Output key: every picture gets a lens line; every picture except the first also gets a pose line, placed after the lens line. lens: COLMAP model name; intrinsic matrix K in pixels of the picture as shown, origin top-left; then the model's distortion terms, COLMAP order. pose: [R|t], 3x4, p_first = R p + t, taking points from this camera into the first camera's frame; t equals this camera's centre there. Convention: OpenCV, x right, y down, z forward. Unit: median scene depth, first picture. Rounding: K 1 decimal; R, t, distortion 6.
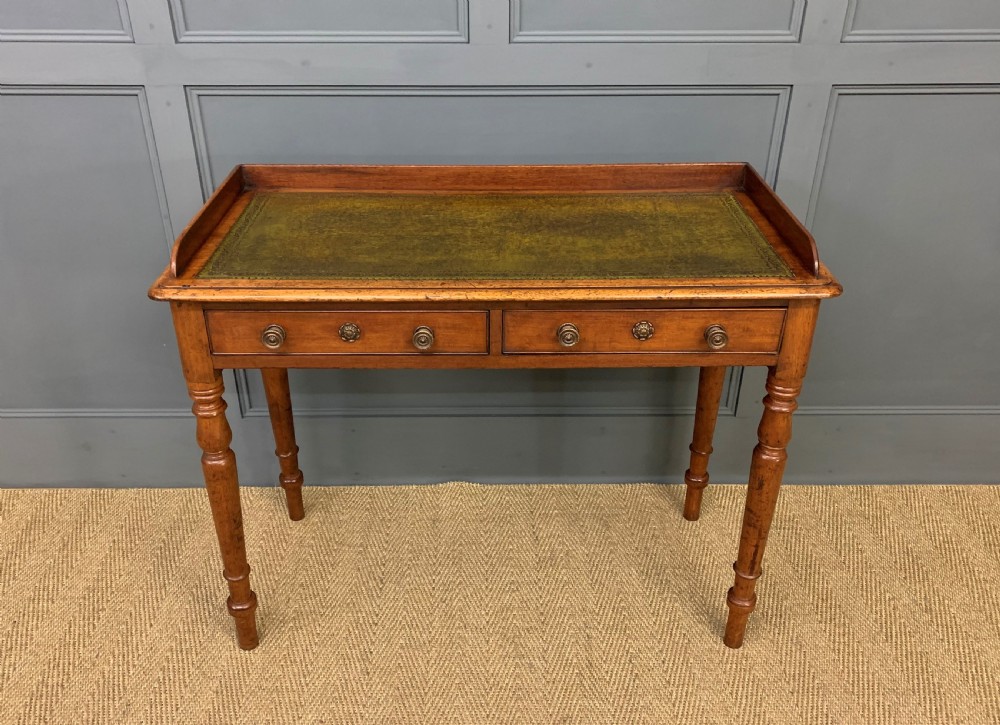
lens RADIAL K [[858.6, 0, 496.7], [0, 858.6, 355.4], [0, 0, 1]] dist [0.011954, 0.003723]
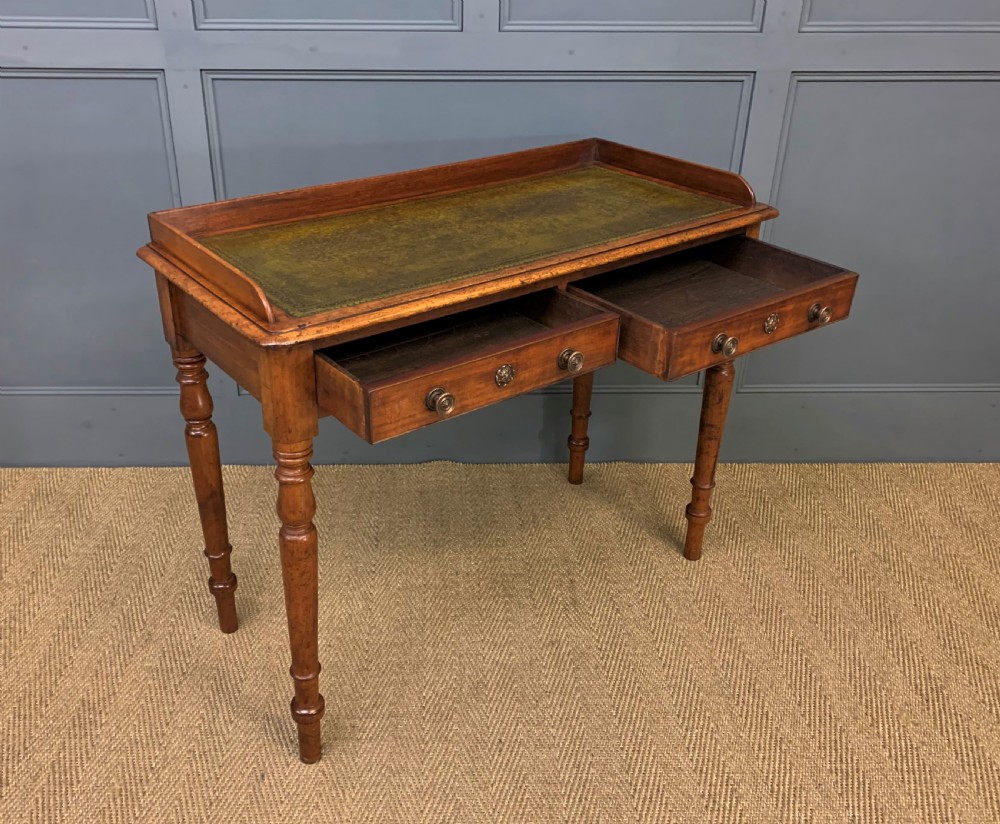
lens RADIAL K [[939.5, 0, 457.8], [0, 939.5, 409.4], [0, 0, 1]] dist [0.012895, 0.000000]
pose [[0.999856, -0.001927, 0.016831, -0.058091], [0.002445, 0.999521, -0.030835, 0.154488], [-0.016764, 0.030872, 0.999383, -0.185092]]
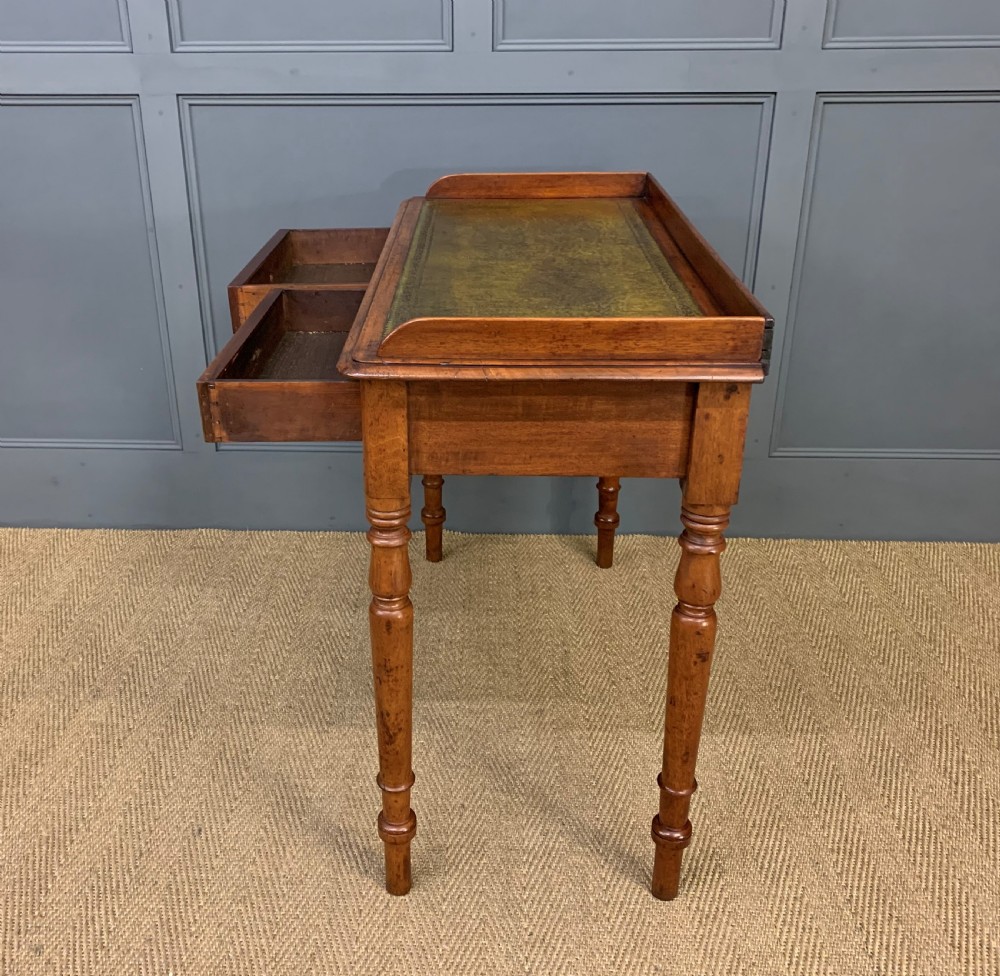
lens RADIAL K [[1089.9, 0, 455.0], [0, 1089.9, 480.8], [0, 0, 1]] dist [0.017737, 0.000000]
pose [[0.998504, 0.014608, -0.052682, 0.045473], [-0.019167, 0.996015, -0.087103, 0.255239], [0.051200, 0.087982, 0.994805, -0.245875]]
